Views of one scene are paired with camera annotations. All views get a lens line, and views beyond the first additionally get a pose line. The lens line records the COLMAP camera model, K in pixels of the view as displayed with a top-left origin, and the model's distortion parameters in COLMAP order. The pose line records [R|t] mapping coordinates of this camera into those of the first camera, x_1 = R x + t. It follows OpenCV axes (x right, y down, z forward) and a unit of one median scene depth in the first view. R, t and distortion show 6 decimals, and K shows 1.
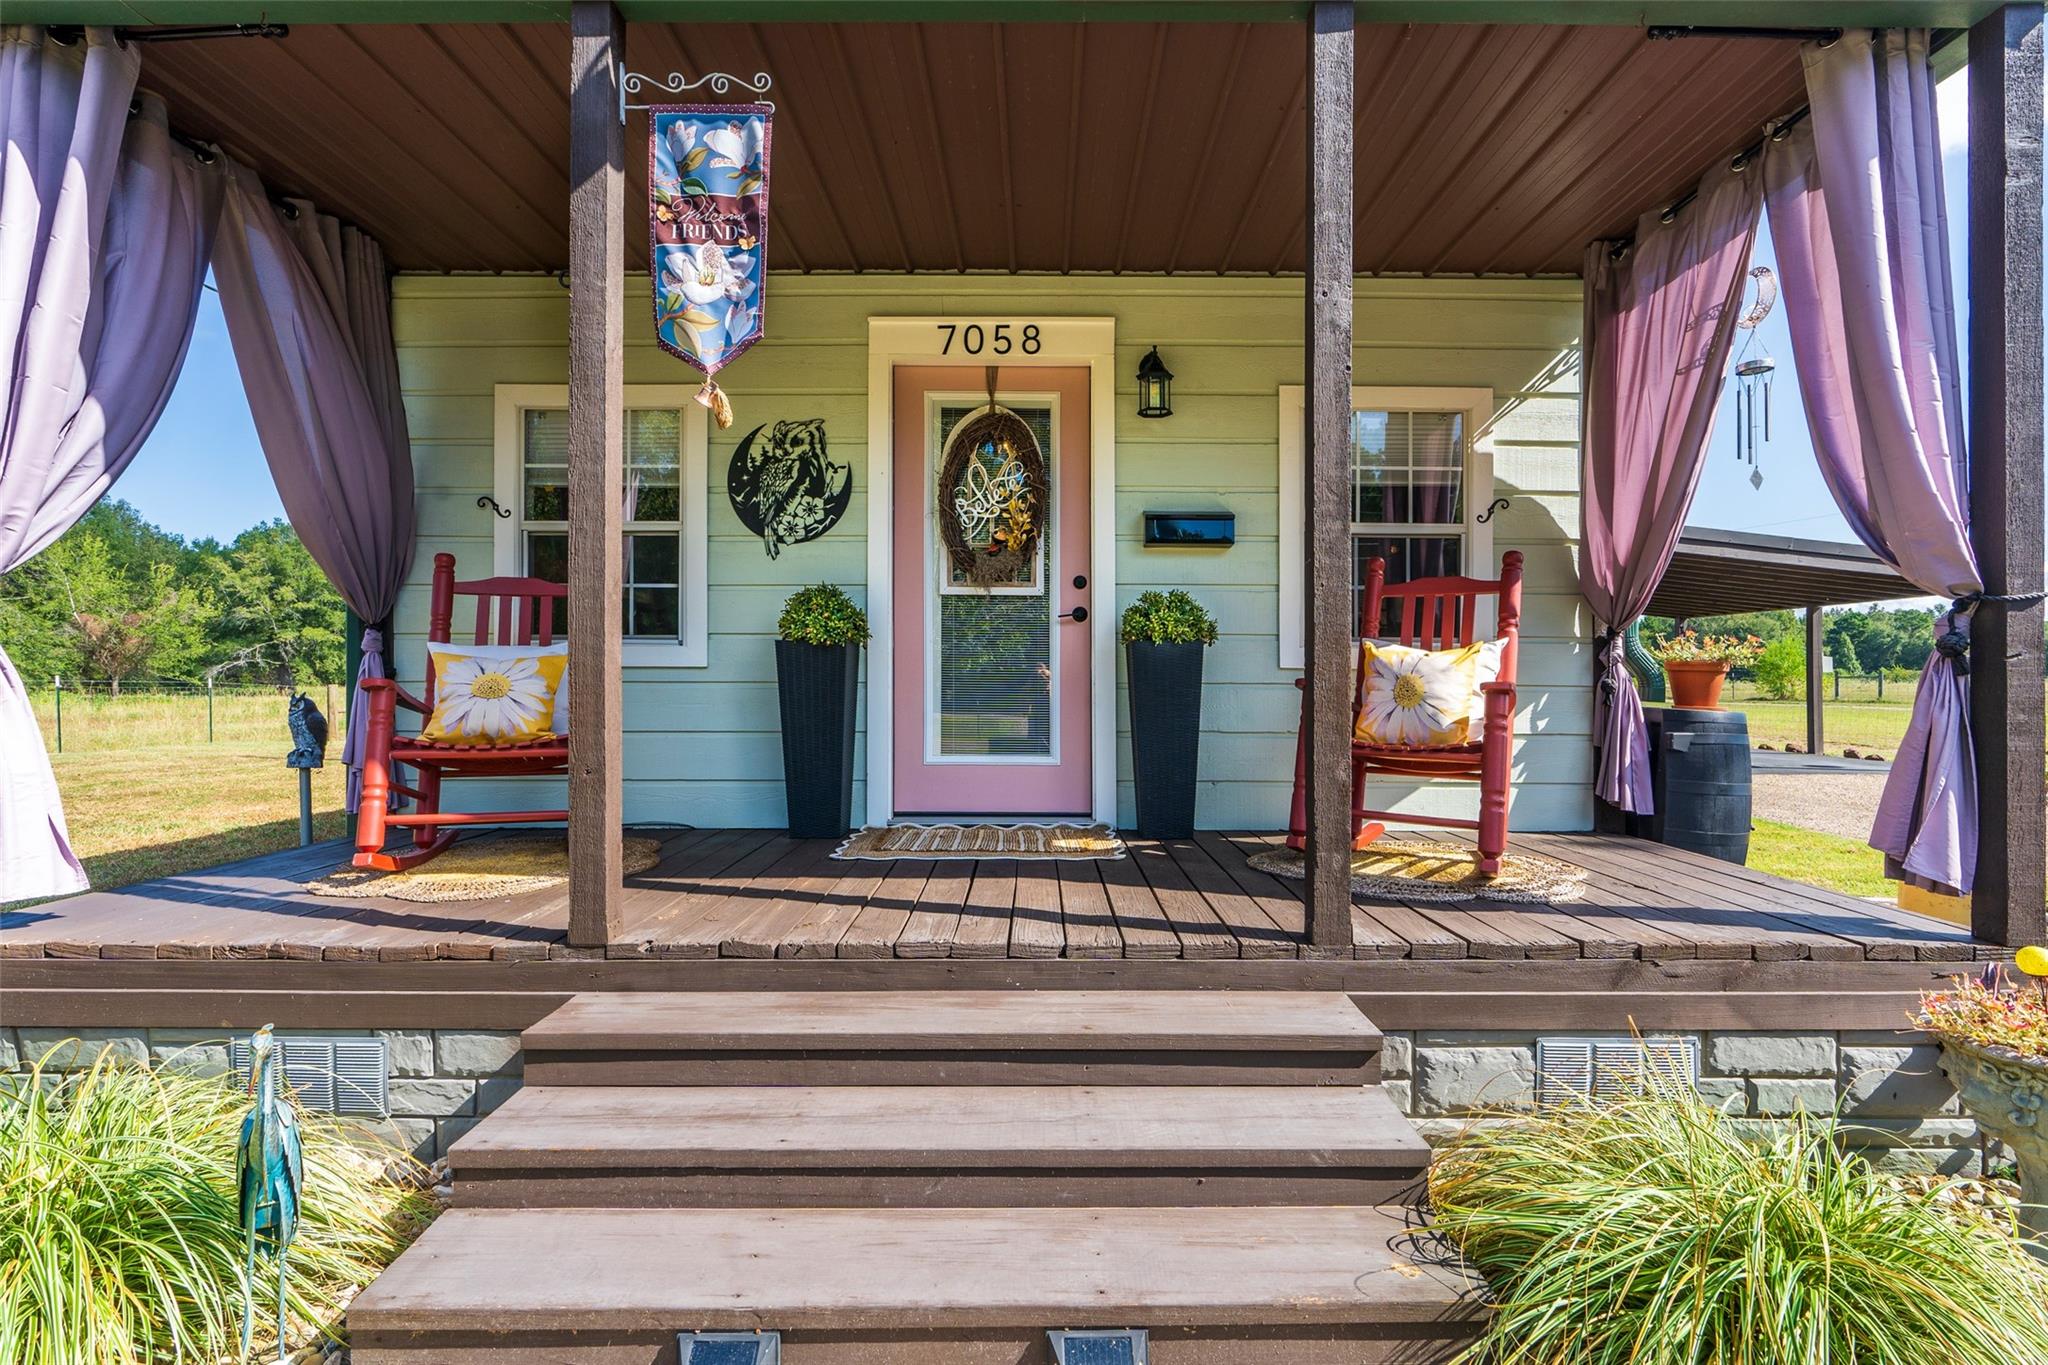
lens RADIAL K [[953.8, 0, 997.0], [0, 953.8, 683.5], [0, 0, 1]] dist [-0.016509, 0.007583]
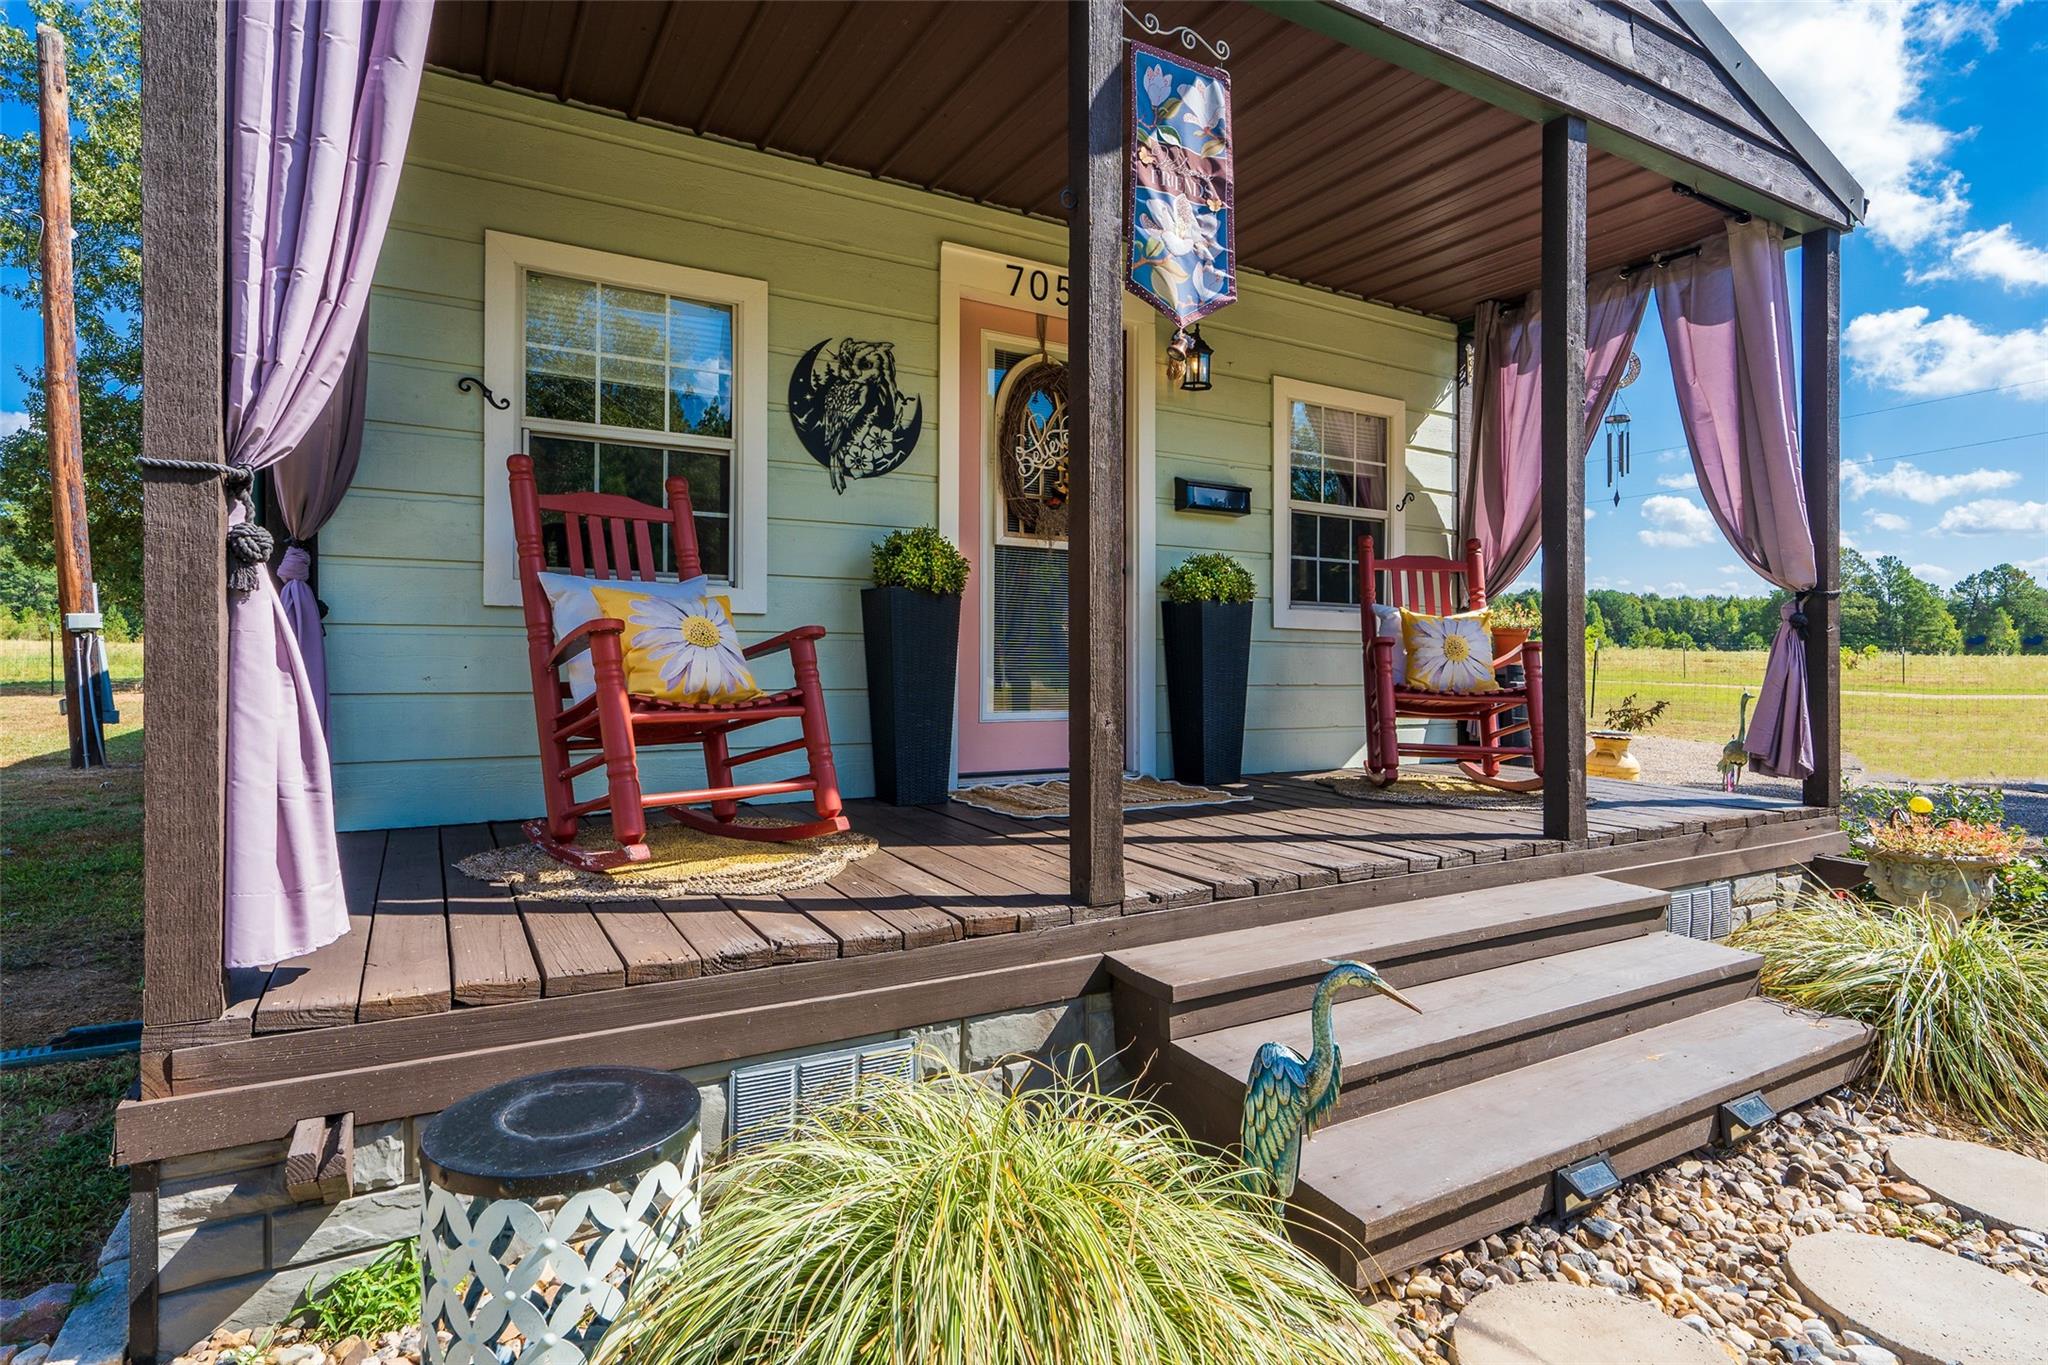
lens RADIAL K [[1094.6, 0, 958.8], [0, 1094.6, 643.7], [0, 0, 1]] dist [-0.002658, -0.003280]
pose [[0.865977, 0.010723, 0.499968, -0.651716], [-0.010817, 0.999938, -0.002710, 0.010201], [-0.499966, -0.003062, 0.866040, 0.067465]]
